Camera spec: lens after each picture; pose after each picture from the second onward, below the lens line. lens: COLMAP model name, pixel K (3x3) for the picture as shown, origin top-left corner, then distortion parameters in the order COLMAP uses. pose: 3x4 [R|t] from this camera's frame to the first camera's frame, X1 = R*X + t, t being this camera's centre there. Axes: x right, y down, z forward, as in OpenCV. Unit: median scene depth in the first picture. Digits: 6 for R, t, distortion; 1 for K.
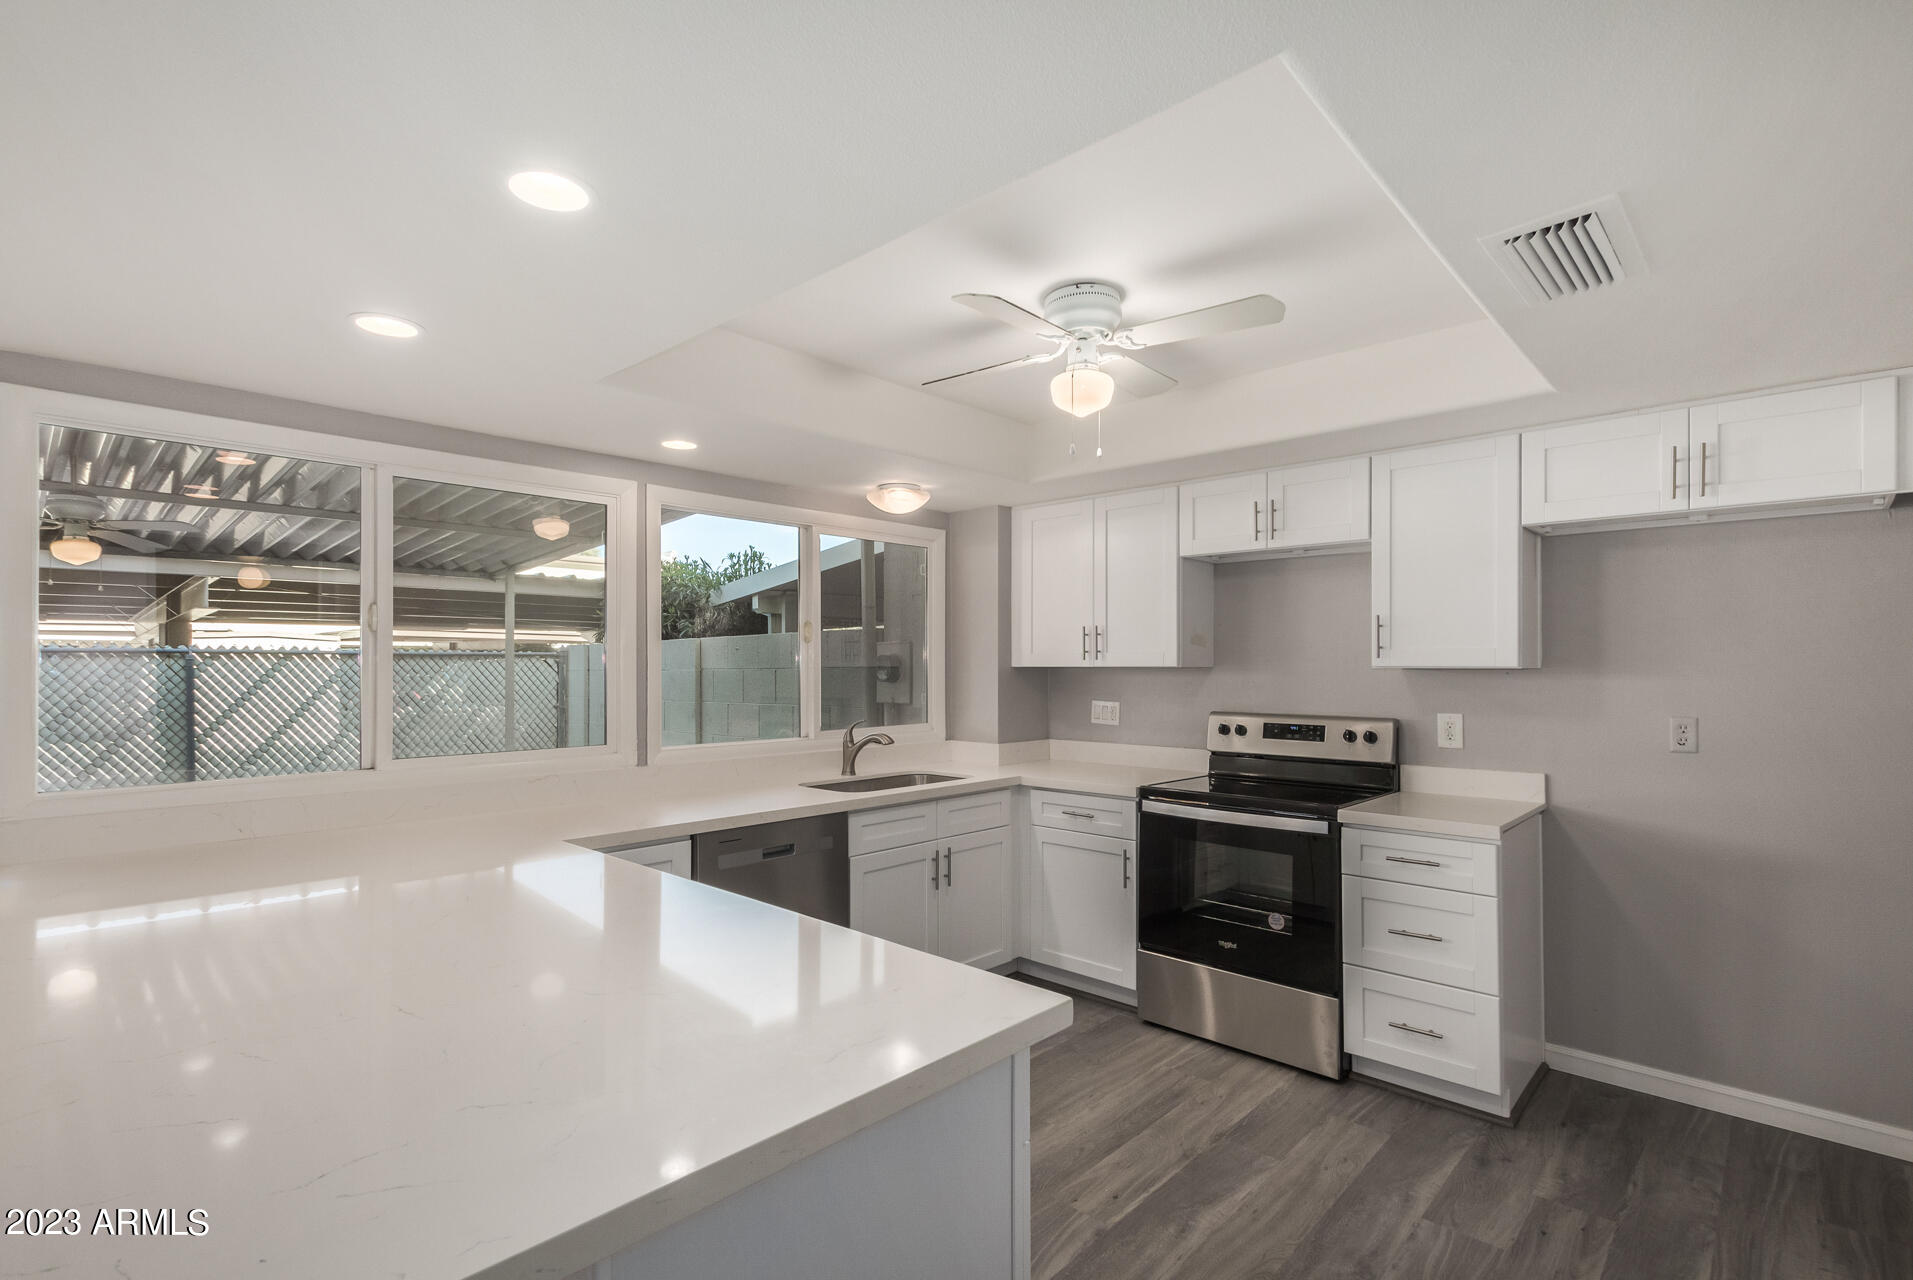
lens RADIAL K [[896.7, 0, 956.0], [0, 896.7, 663.4], [0, 0, 1]] dist [0.005025, 0.000433]
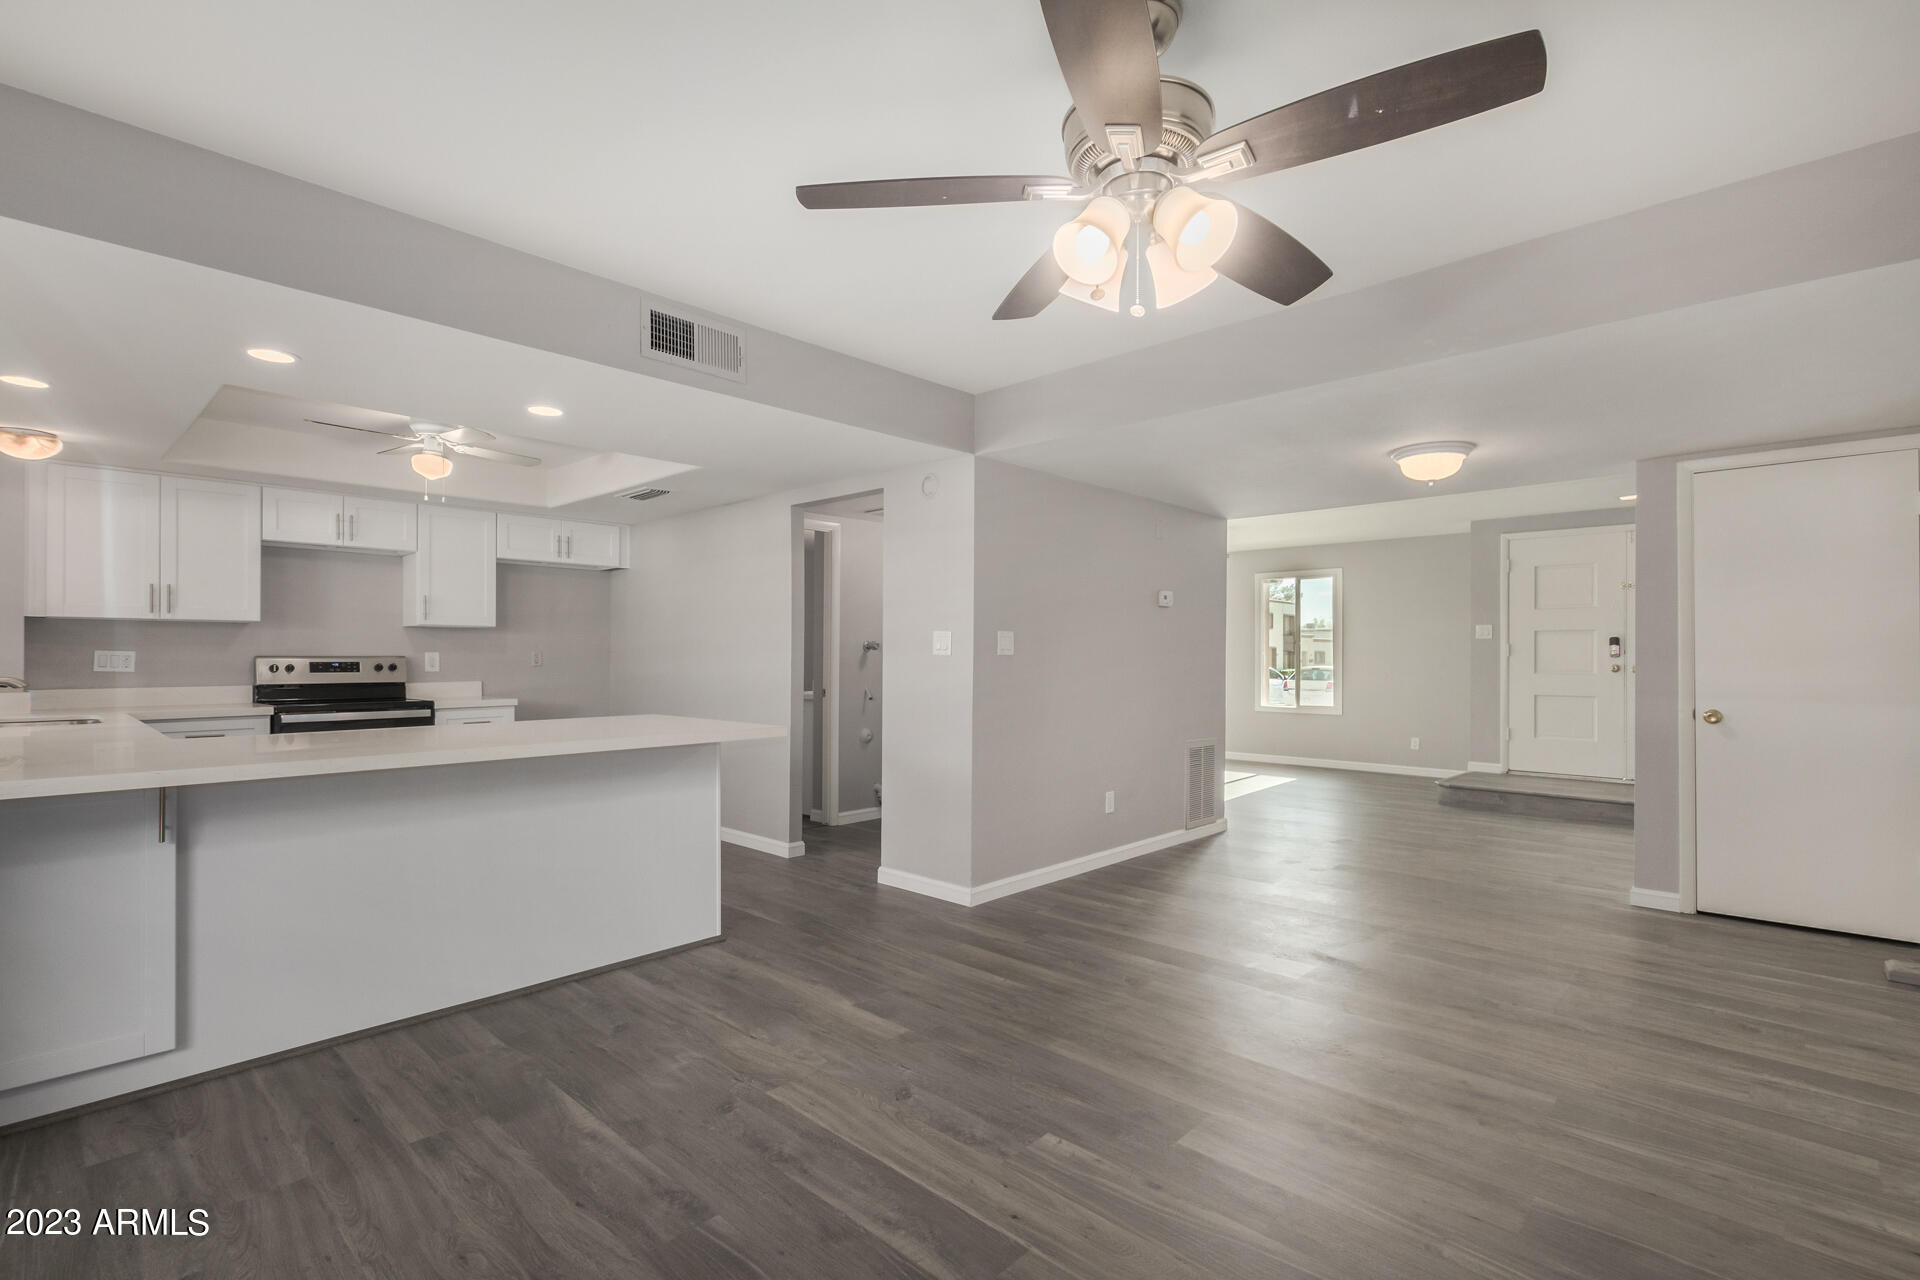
lens RADIAL K [[872.2, 0, 974.9], [0, 872.2, 651.0], [0, 0, 1]] dist [0.000587, -0.004707]
pose [[-0.005098, 0.004411, 0.999977, -1.076567], [-0.001947, 0.999988, -0.004421, 0.052797], [-0.999985, -0.001969, -0.005089, -0.067765]]
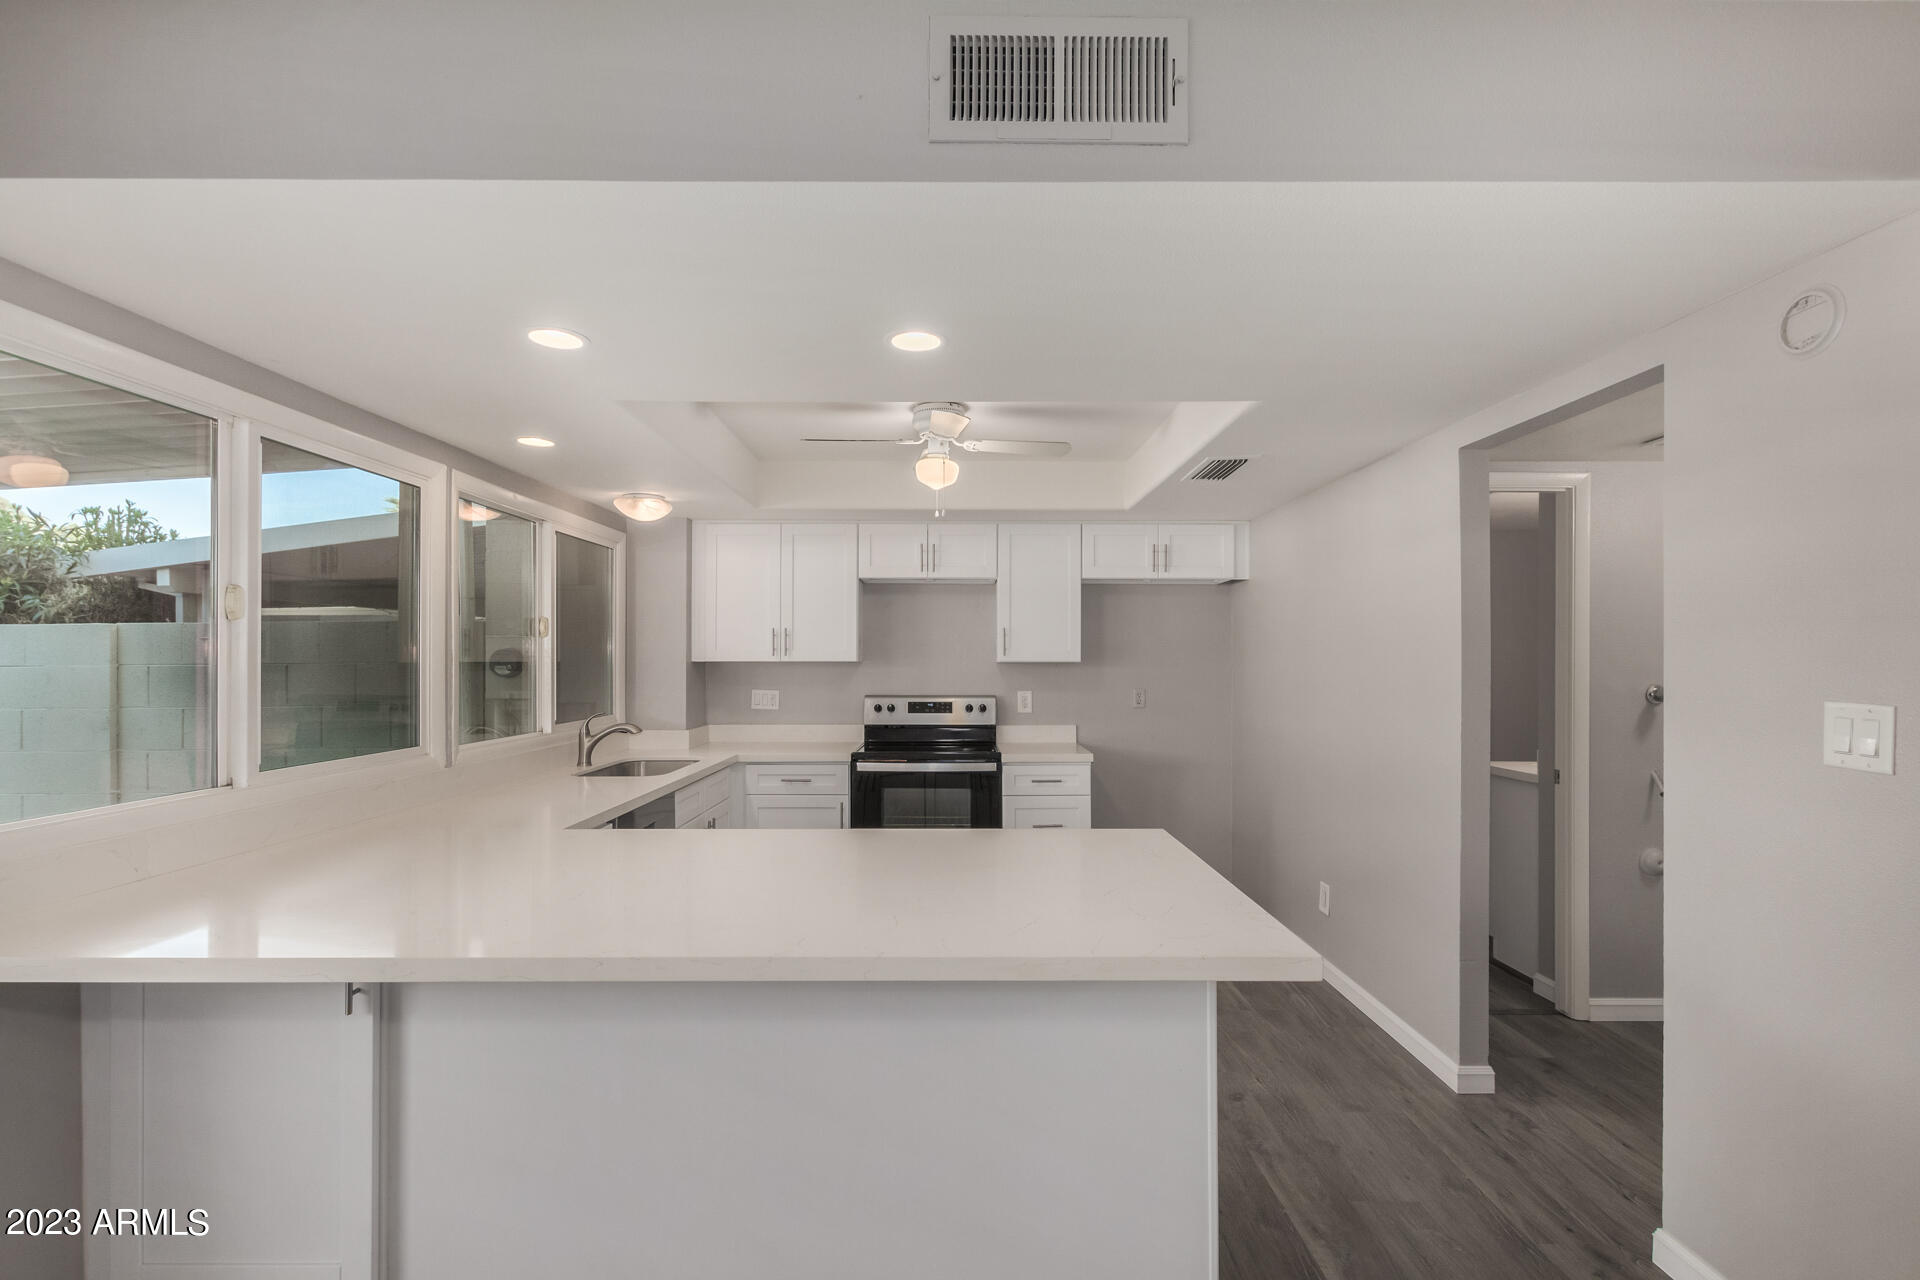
lens RADIAL K [[882.2, 0, 958.1], [0, 882.2, 653.2], [0, 0, 1]] dist [0.007128, -0.000034]
pose [[0.732210, 0.005765, 0.681055, -0.530824], [-0.002056, 0.999978, -0.006254, -0.000677], [-0.681076, 0.003179, 0.732206, -0.048722]]
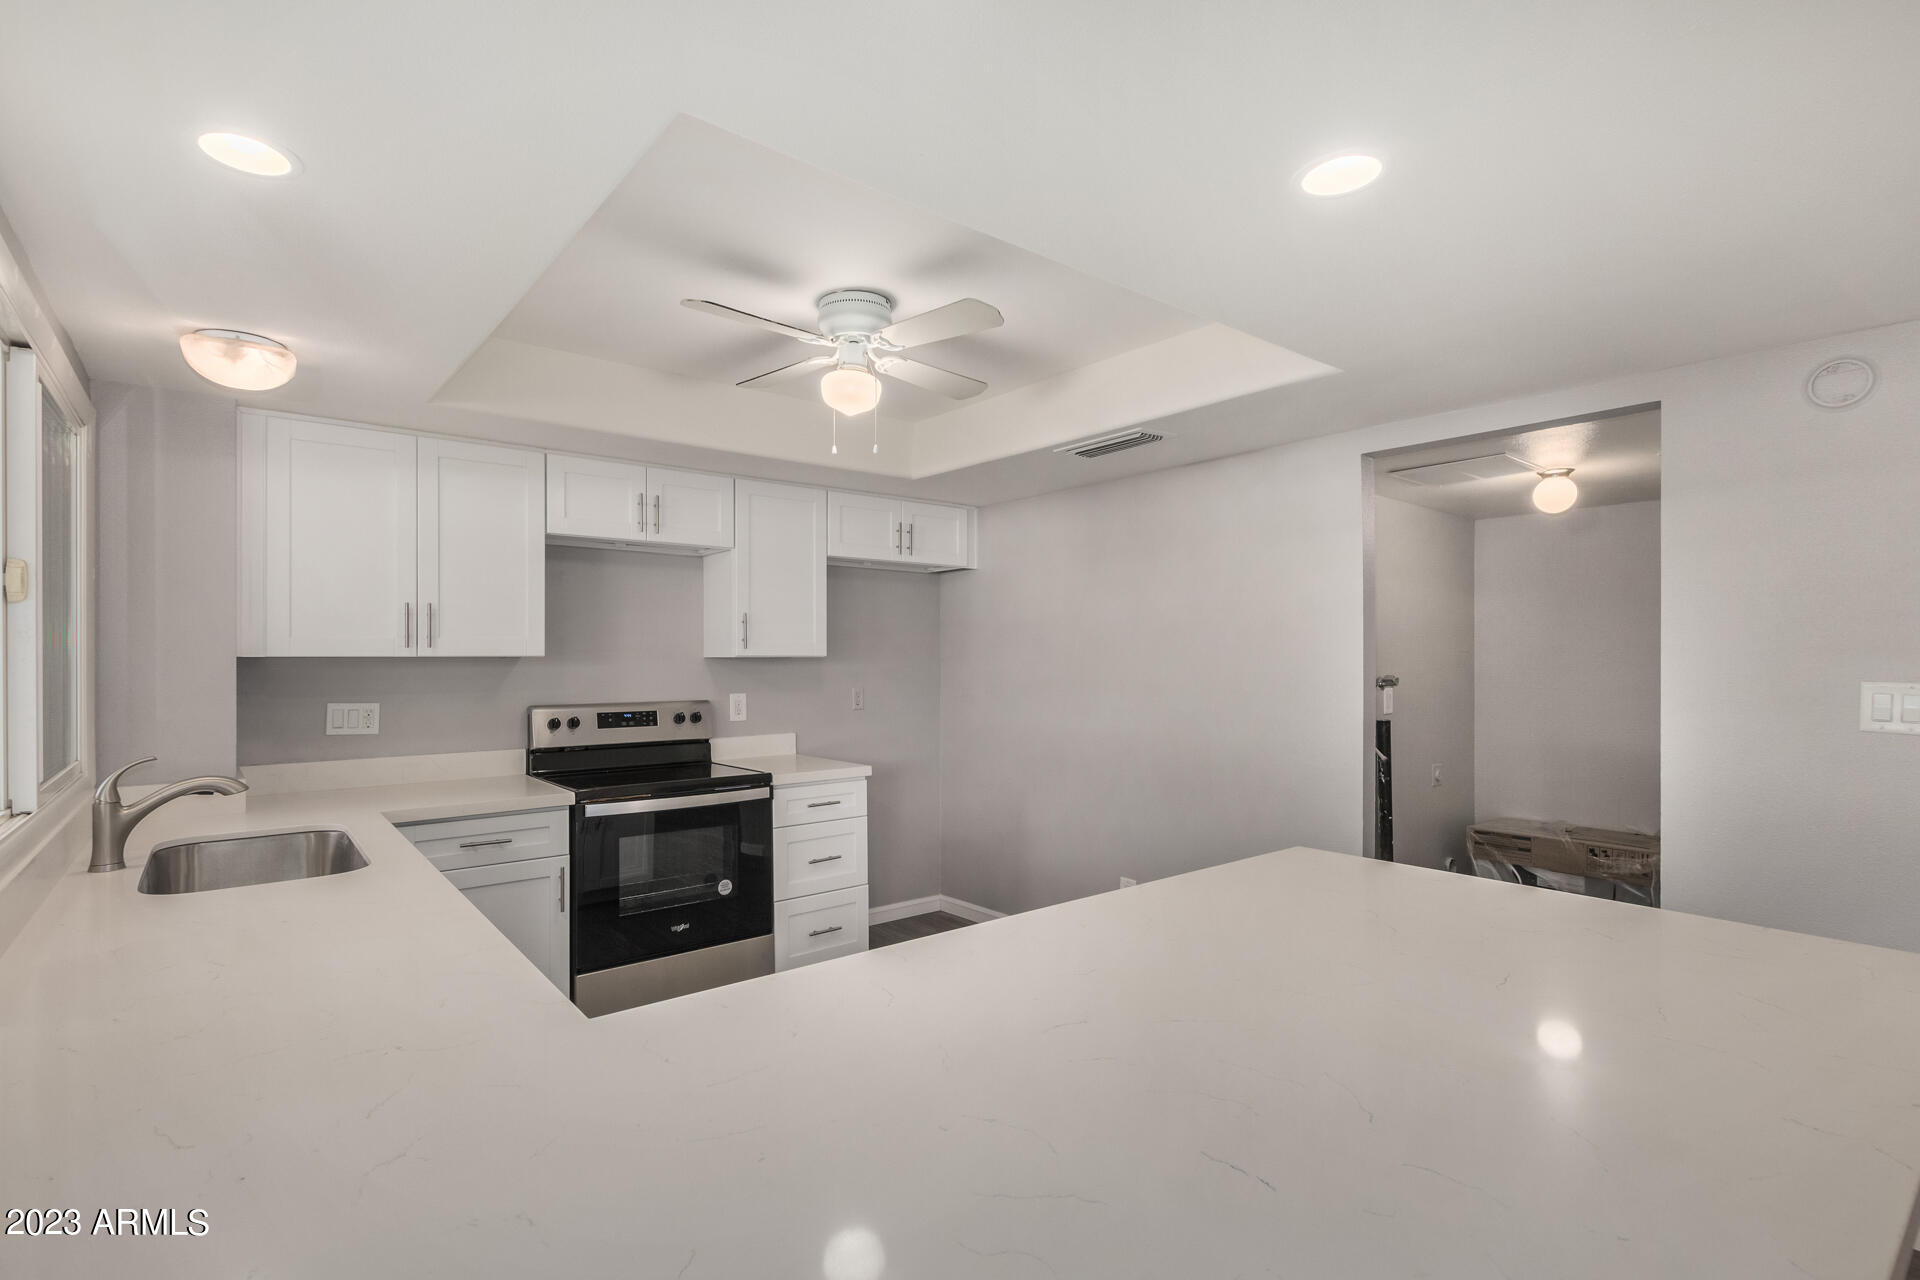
lens RADIAL K [[896.0, 0, 918.8], [0, 896.0, 659.4], [0, 0, 1]] dist [0.002097, -0.000204]
pose [[0.163696, -0.002036, 0.986509, -0.577418], [0.000055, 0.999998, 0.002055, 0.004928], [-0.986511, -0.000282, 0.163696, 0.491320]]
